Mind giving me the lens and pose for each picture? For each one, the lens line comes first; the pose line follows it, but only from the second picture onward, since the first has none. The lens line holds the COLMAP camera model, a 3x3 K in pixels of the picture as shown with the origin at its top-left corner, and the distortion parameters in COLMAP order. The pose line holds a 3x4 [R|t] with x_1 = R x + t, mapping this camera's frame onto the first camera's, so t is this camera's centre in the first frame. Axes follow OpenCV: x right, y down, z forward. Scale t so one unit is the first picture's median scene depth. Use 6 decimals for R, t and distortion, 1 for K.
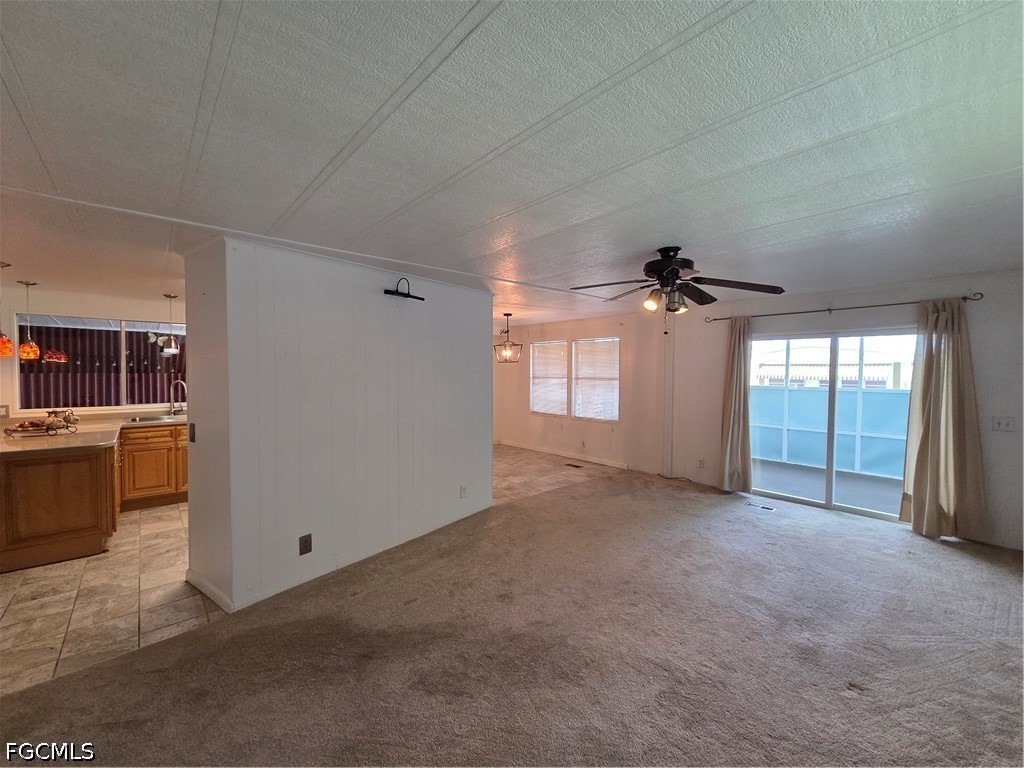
lens RADIAL K [[422.5, 0, 506.4], [0, 422.5, 379.2], [0, 0, 1]] dist [0.005115, -0.001716]
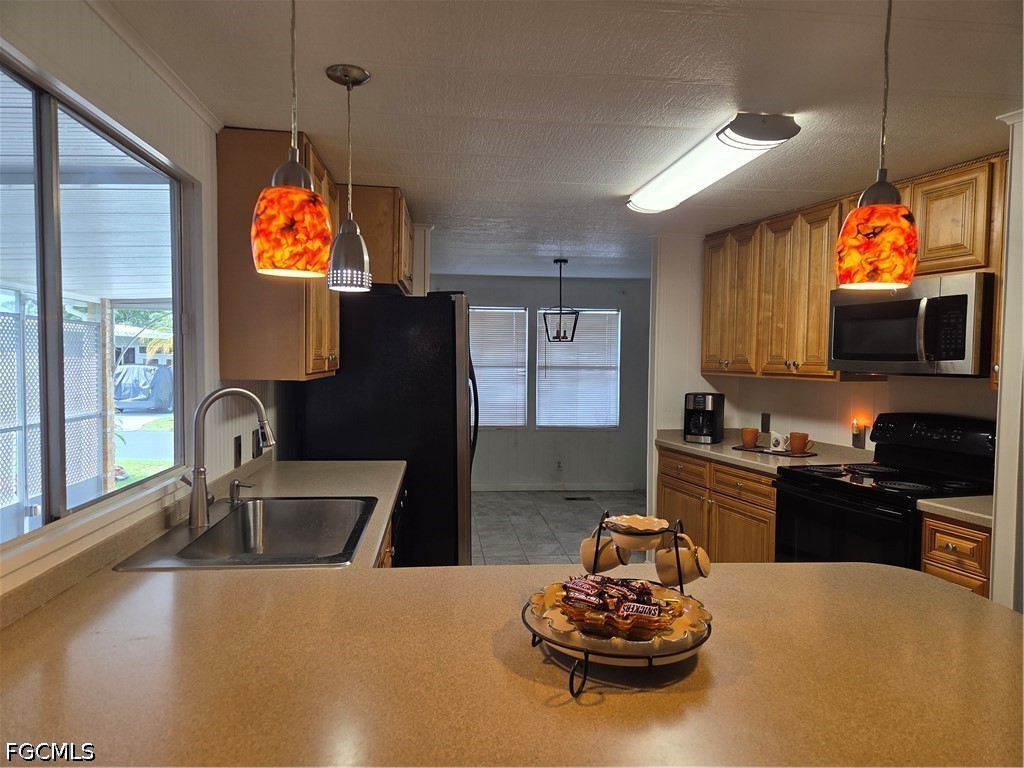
lens RADIAL K [[681.0, 0, 504.1], [0, 681.0, 387.2], [0, 0, 1]] dist [0.063907, -0.043767]
pose [[0.583578, -0.030218, 0.811495, -1.167862], [0.004892, 0.999420, 0.033698, -0.011935], [-0.812043, -0.015696, 0.583387, 0.699226]]
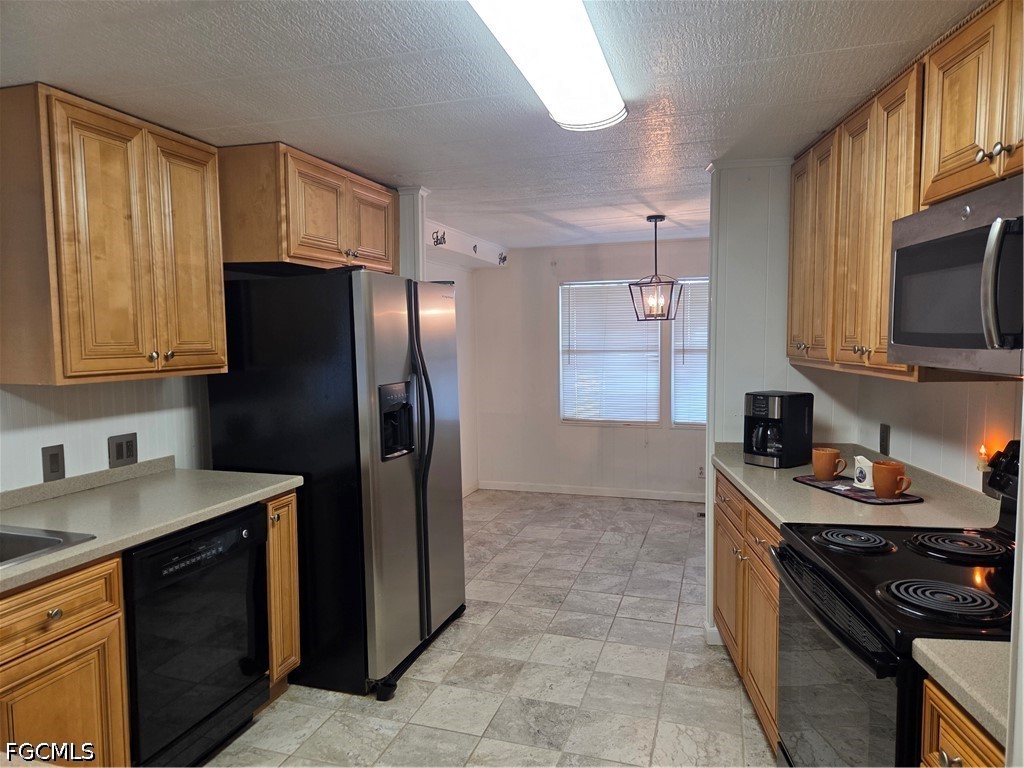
lens RADIAL K [[681.0, 0, 496.5], [0, 681.0, 390.6], [0, 0, 1]] dist [0.063907, -0.043767]
pose [[0.862571, -0.050615, 0.503398, -0.761816], [0.022425, 0.997830, 0.061903, -0.018651], [-0.505439, -0.042107, 0.861834, 0.595710]]
